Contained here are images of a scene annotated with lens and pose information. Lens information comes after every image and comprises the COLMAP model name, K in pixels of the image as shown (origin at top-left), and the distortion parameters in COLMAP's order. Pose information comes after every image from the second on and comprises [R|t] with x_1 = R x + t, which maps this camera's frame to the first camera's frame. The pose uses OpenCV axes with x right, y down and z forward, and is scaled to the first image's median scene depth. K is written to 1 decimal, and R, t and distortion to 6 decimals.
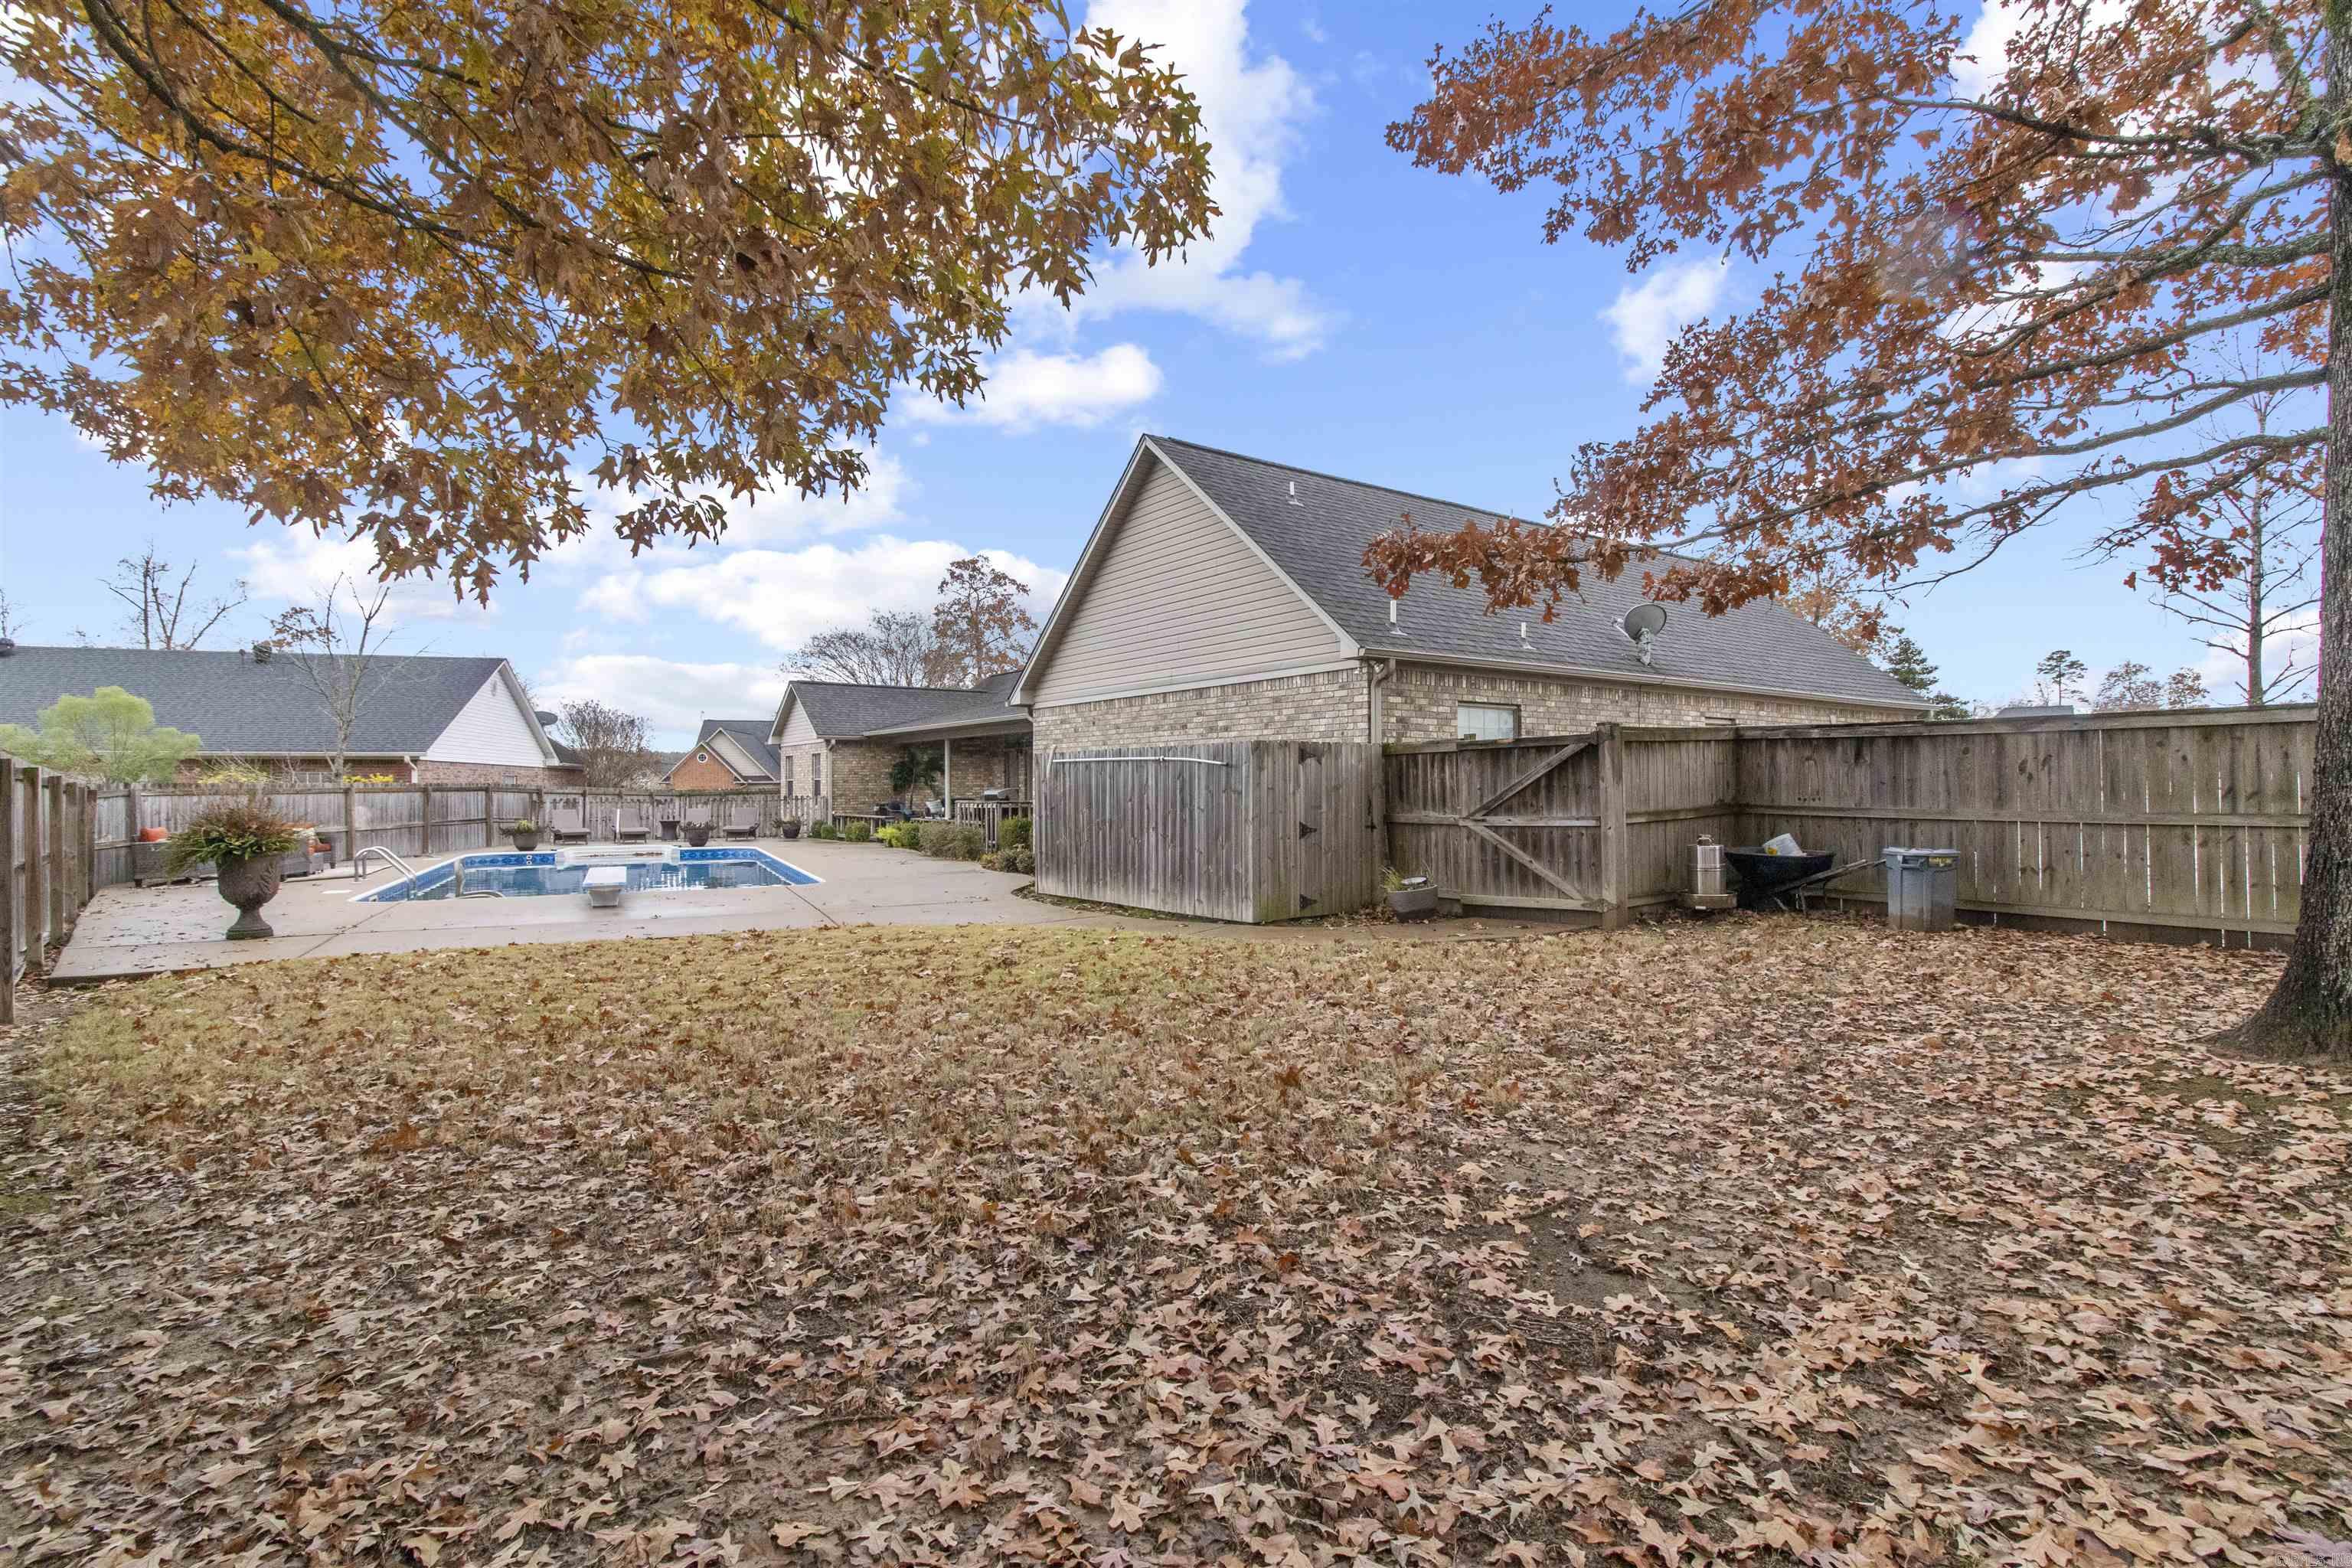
lens RADIAL K [[1067.4, 0, 1182.3], [0, 1067.4, 778.5], [0, 0, 1]] dist [-0.000578, -0.000133]
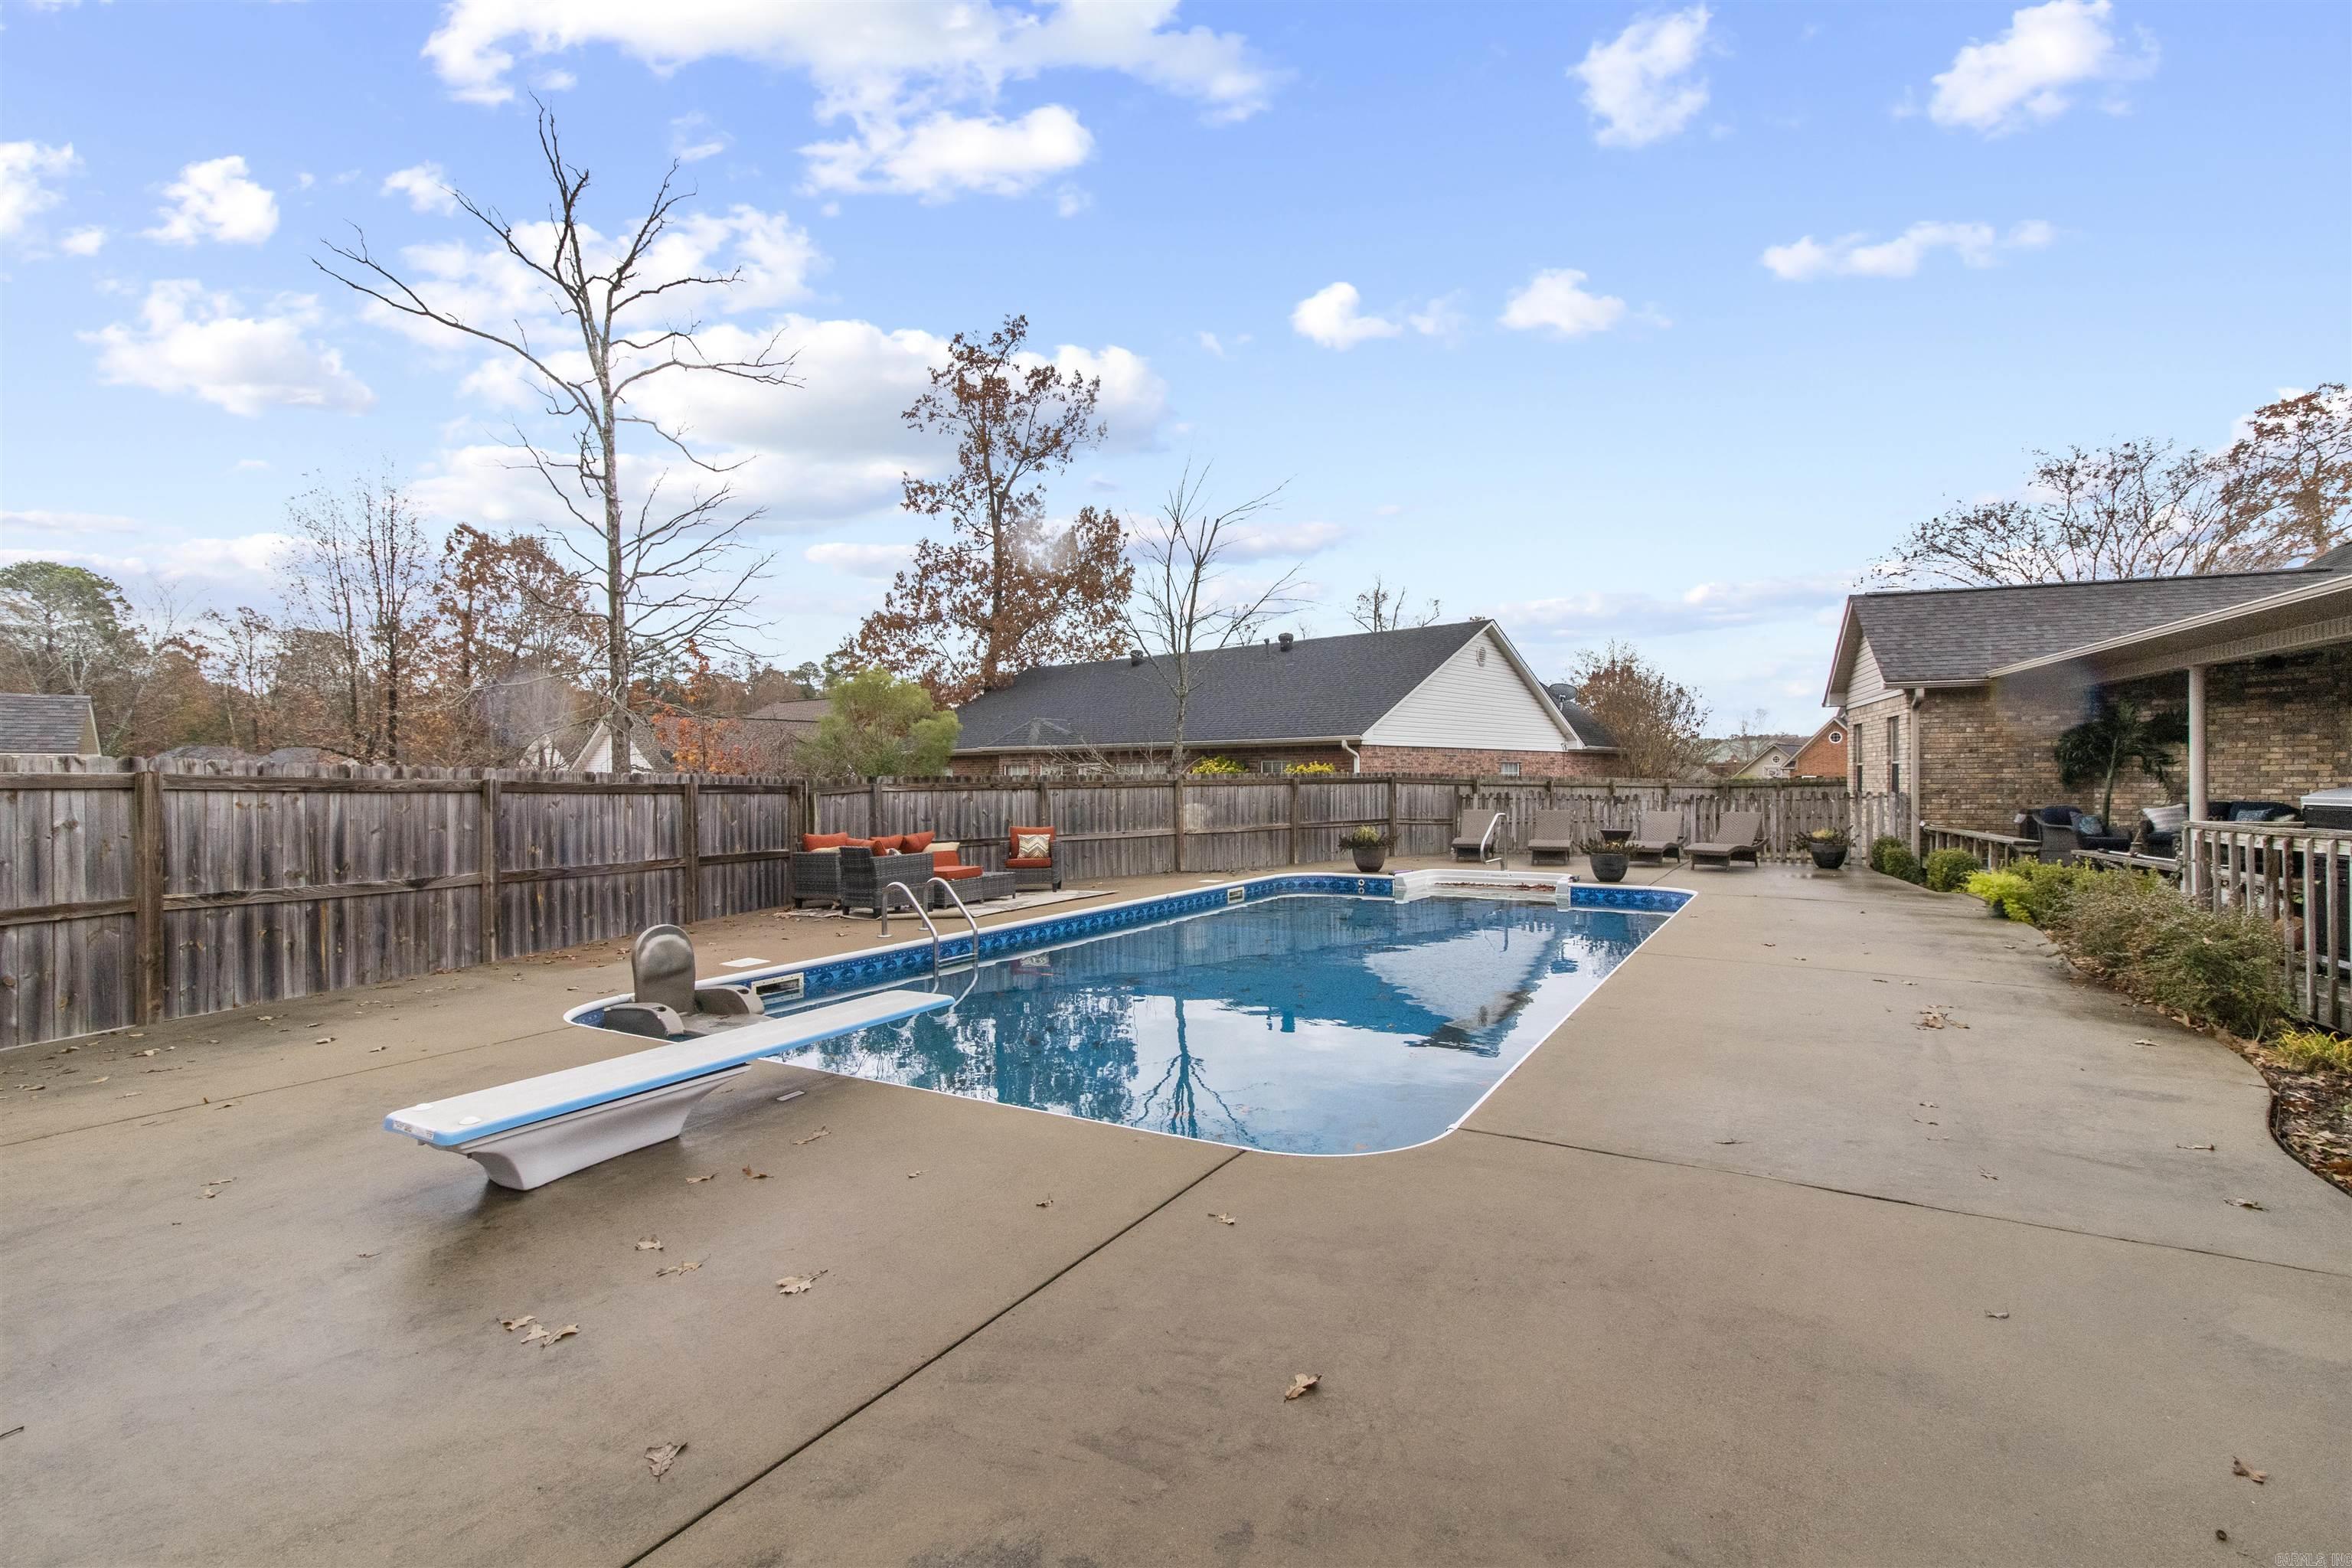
lens RADIAL K [[1067.4, 0, 1182.3], [0, 1067.4, 778.5], [0, 0, 1]] dist [-0.000578, -0.000133]
pose [[0.533599, 0.001693, -0.845736, -0.070483], [0.009909, 0.999917, 0.008253, 0.000728], [0.845679, -0.012784, 0.533538, 0.390611]]
